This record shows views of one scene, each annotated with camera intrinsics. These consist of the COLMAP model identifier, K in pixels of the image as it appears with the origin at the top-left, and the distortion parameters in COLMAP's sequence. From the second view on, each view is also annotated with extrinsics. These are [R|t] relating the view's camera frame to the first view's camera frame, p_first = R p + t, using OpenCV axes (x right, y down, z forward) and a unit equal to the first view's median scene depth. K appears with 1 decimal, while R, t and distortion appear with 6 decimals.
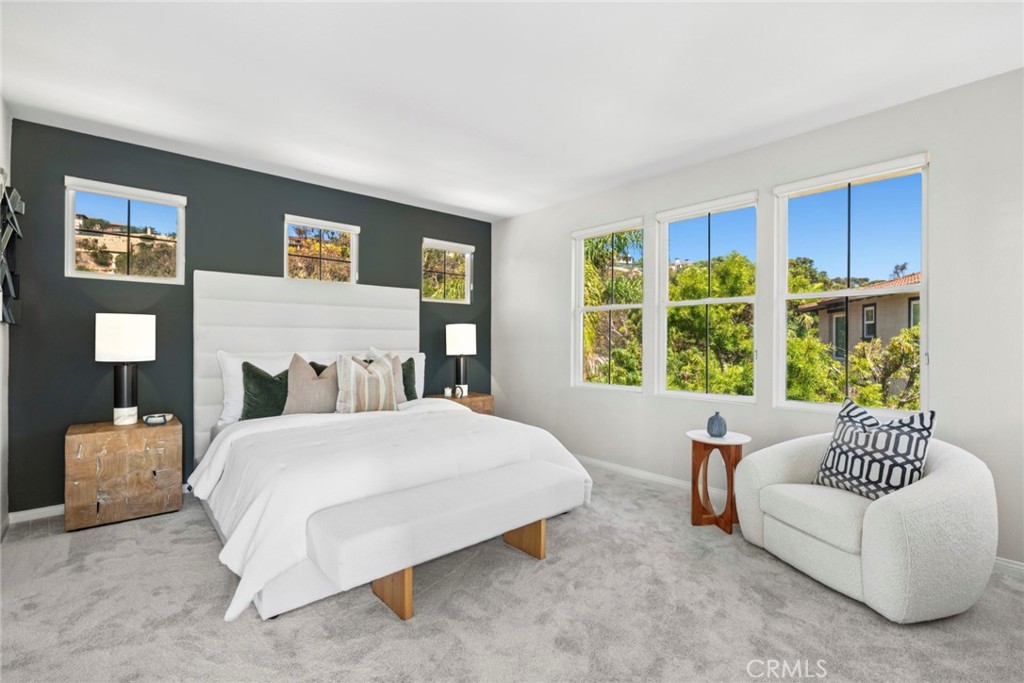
lens RADIAL K [[463.4, 0, 510.8], [0, 463.4, 343.6], [0, 0, 1]] dist [-0.003624, 0.000312]
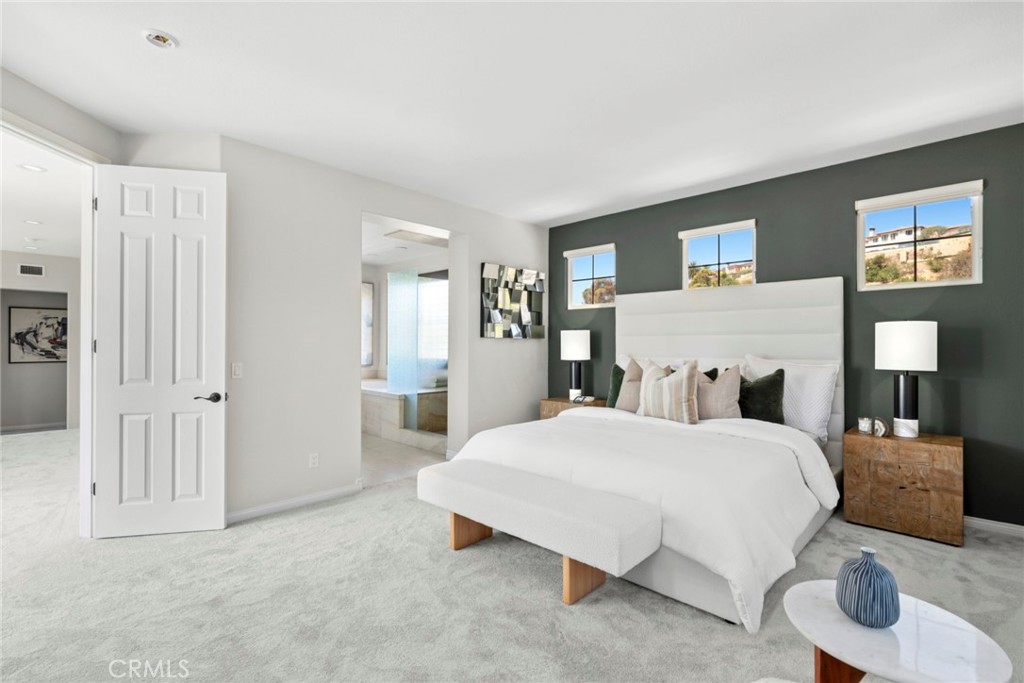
lens RADIAL K [[463.4, 0, 510.8], [0, 463.4, 343.6], [0, 0, 1]] dist [-0.003624, 0.000312]
pose [[0.077097, -0.007999, -0.996991, 0.473295], [-0.010388, 0.999907, -0.008826, -0.001073], [0.996969, 0.011038, 0.077007, 0.433302]]
